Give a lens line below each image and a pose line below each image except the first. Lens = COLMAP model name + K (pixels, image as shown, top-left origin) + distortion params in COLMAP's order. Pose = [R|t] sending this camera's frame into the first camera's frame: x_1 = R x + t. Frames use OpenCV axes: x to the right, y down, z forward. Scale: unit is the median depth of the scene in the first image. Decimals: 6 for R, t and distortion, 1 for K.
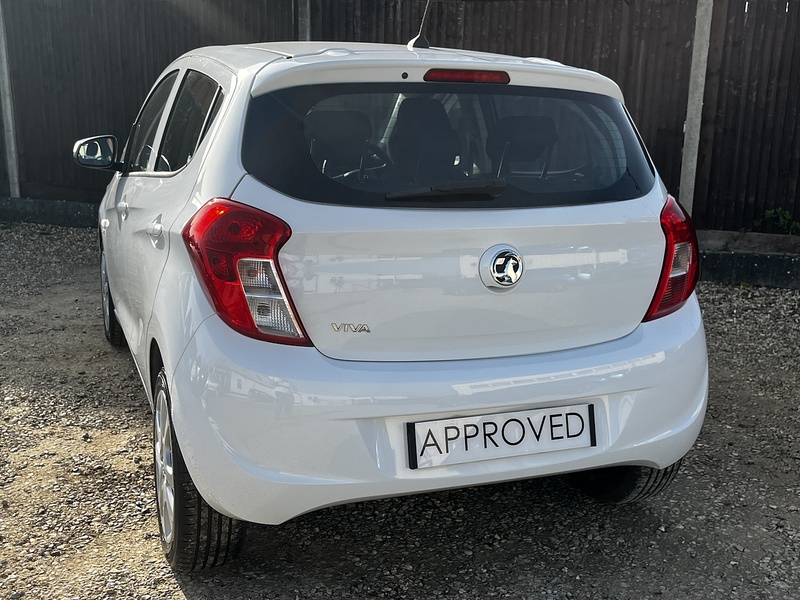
lens RADIAL K [[883.6, 0, 394.4], [0, 883.6, 297.8], [0, 0, 1]] dist [0.025269, 0.015379]
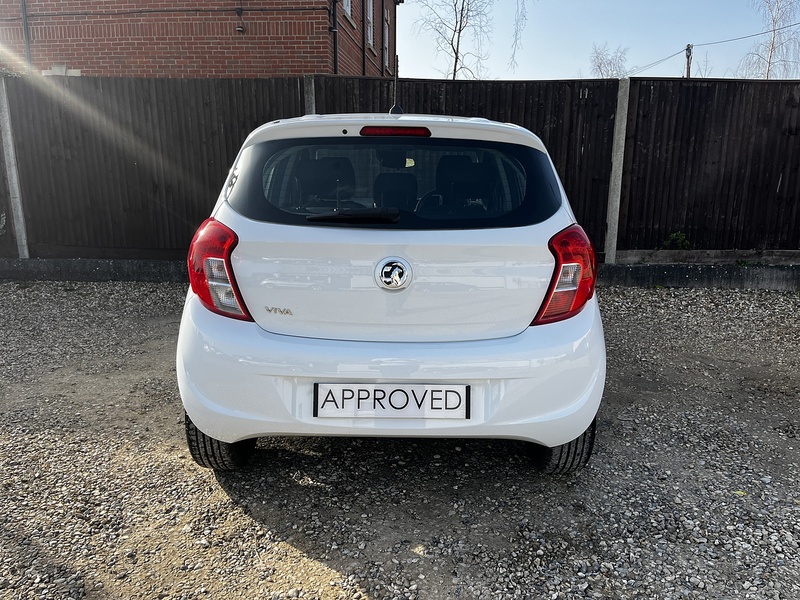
lens RADIAL K [[596.9, 0, 401.1], [0, 596.9, 303.6], [0, 0, 1]] dist [0.088243, -0.121234]
pose [[0.951466, -0.089561, 0.294434, -0.285866], [0.086543, 0.995976, 0.023292, -0.046809], [-0.295336, 0.003320, 0.955388, 0.202063]]
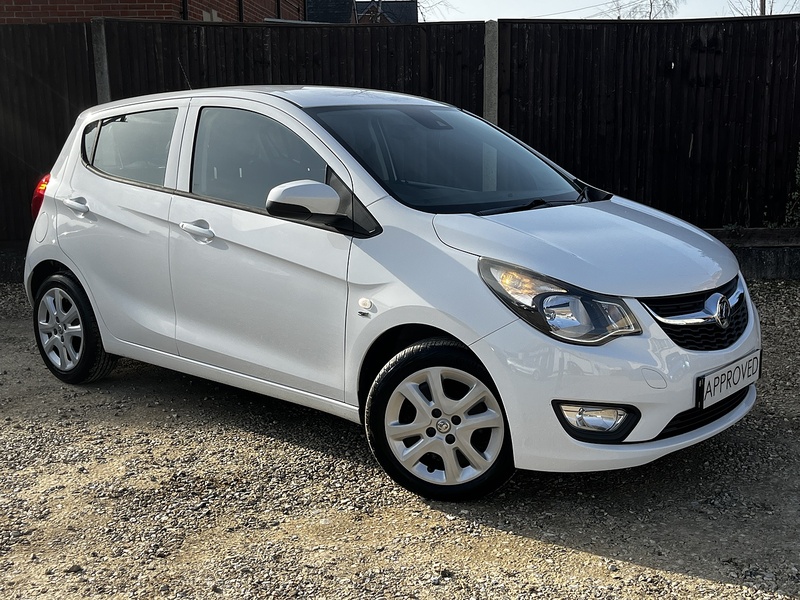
lens RADIAL K [[950.8, 0, 396.2], [0, 950.8, 299.1], [0, 0, 1]] dist [0.045068, -0.068439]
pose [[0.940633, -0.095649, 0.325669, -0.185649], [0.107025, 0.994108, -0.017151, 0.012279], [-0.322110, 0.050987, 0.945328, -0.078973]]
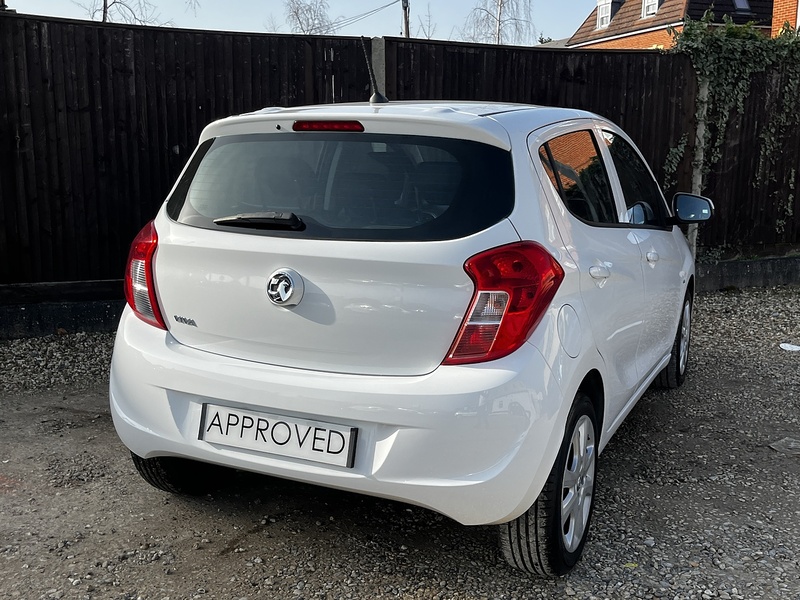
lens RADIAL K [[858.5, 0, 402.1], [0, 858.5, 301.2], [0, 0, 1]] dist [0.022649, 0.011236]
pose [[0.741916, -0.142480, 0.655180, -0.333548], [0.161235, 0.986399, 0.031929, -0.065097], [-0.650818, 0.081949, 0.754798, 0.239189]]
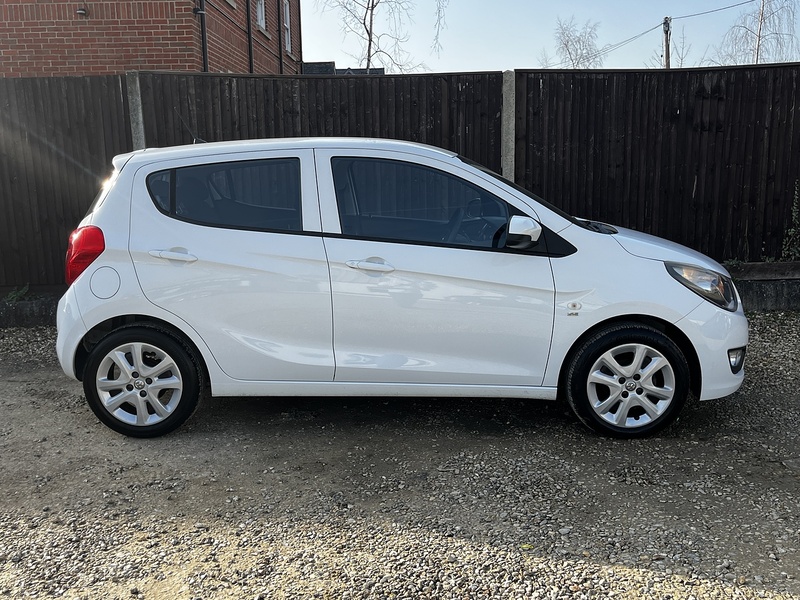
lens RADIAL K [[761.5, 0, 390.2], [0, 761.5, 302.2], [0, 0, 1]] dist [0.025680, 0.010369]
pose [[0.928344, -0.108075, 0.355665, -0.188849], [0.123442, 0.992135, -0.020726, -0.036573], [-0.350628, 0.063145, 0.934384, 0.123461]]
